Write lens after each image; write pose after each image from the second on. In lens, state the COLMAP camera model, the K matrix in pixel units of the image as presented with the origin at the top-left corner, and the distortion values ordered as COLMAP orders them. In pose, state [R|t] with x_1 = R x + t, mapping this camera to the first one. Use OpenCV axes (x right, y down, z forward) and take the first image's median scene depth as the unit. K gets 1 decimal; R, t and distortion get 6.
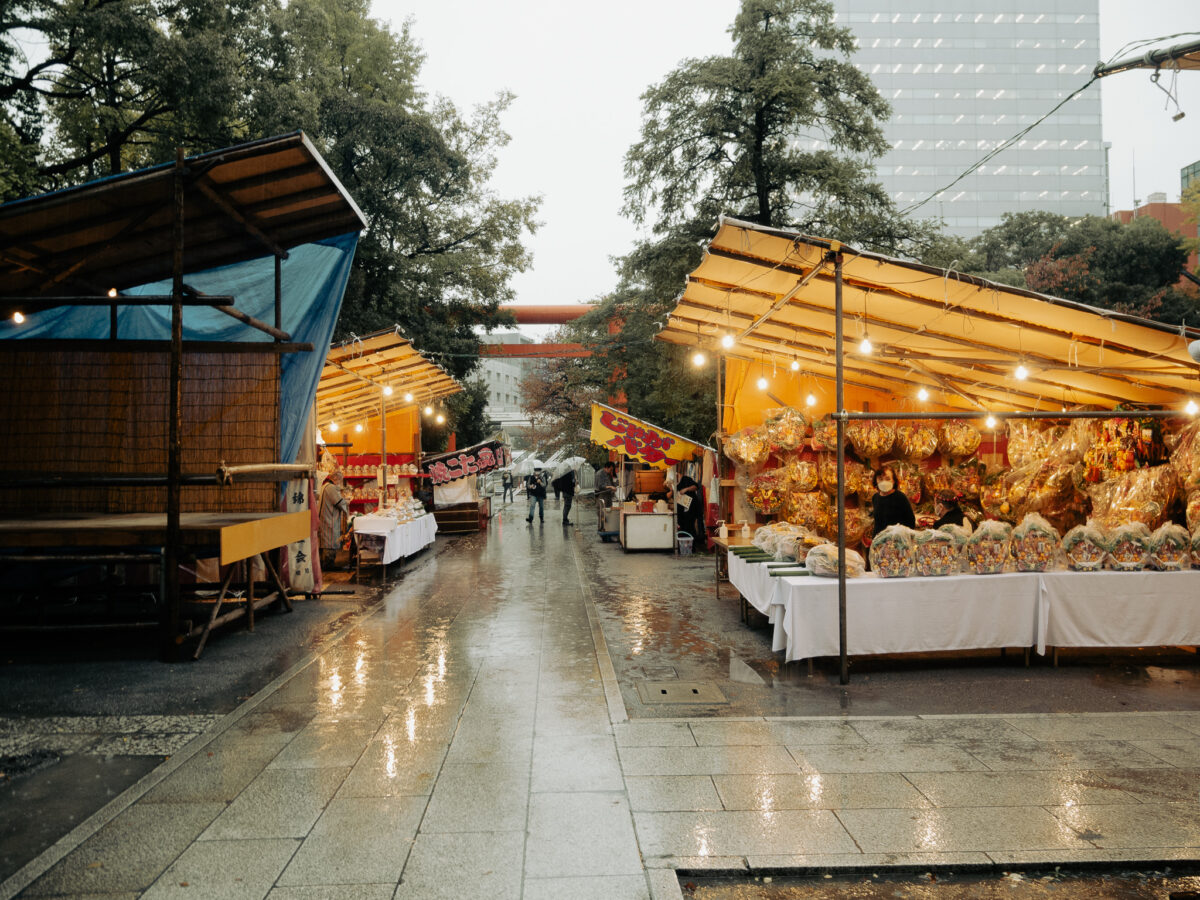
lens RADIAL K [[974.2, 0, 601.4], [0, 974.2, 443.9], [0, 0, 1]] dist [0.009684, -0.001388]
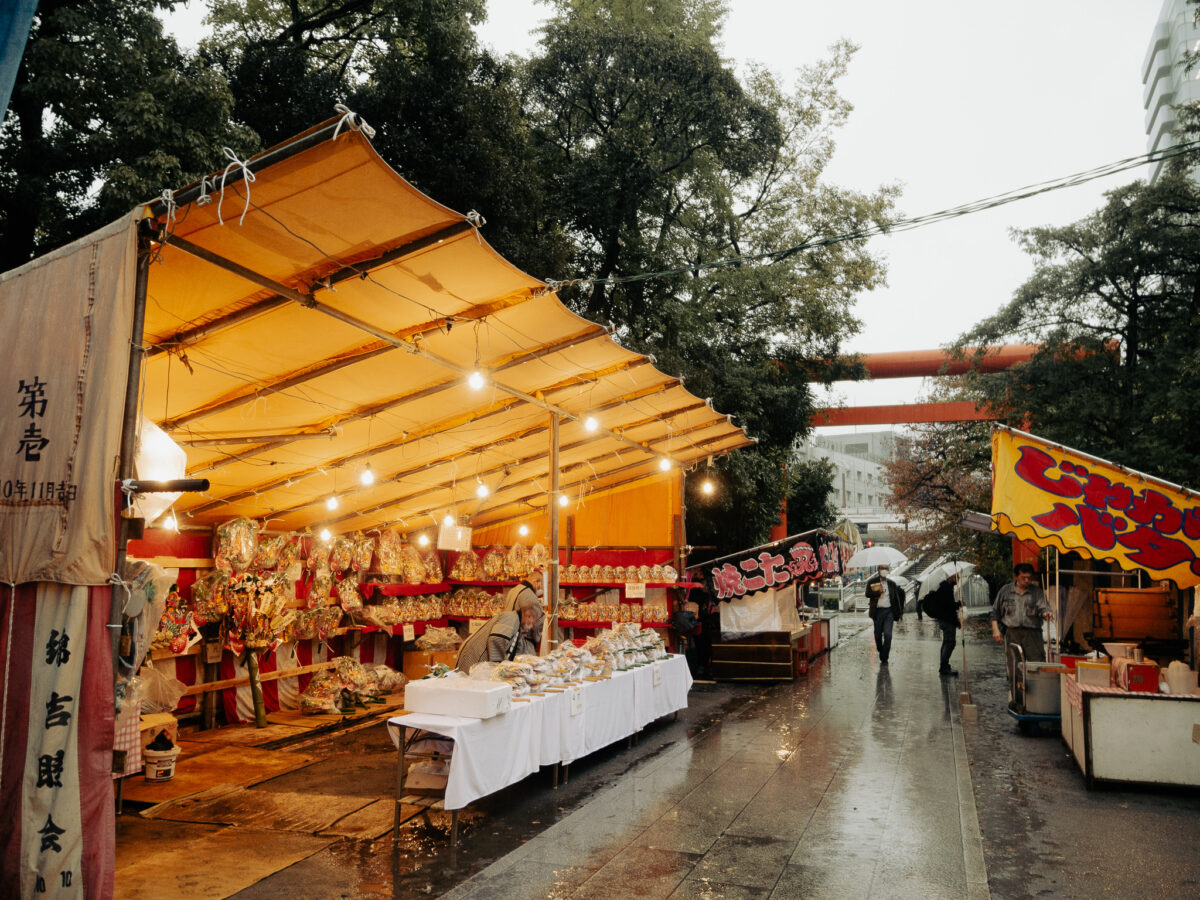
lens RADIAL K [[974.2, 0, 601.4], [0, 974.2, 443.9], [0, 0, 1]] dist [0.009684, -0.001388]
pose [[0.929059, -0.025417, -0.369058, -0.008244], [-0.015138, 0.994189, -0.106578, 0.009906], [0.369622, 0.104604, 0.923275, 0.381560]]
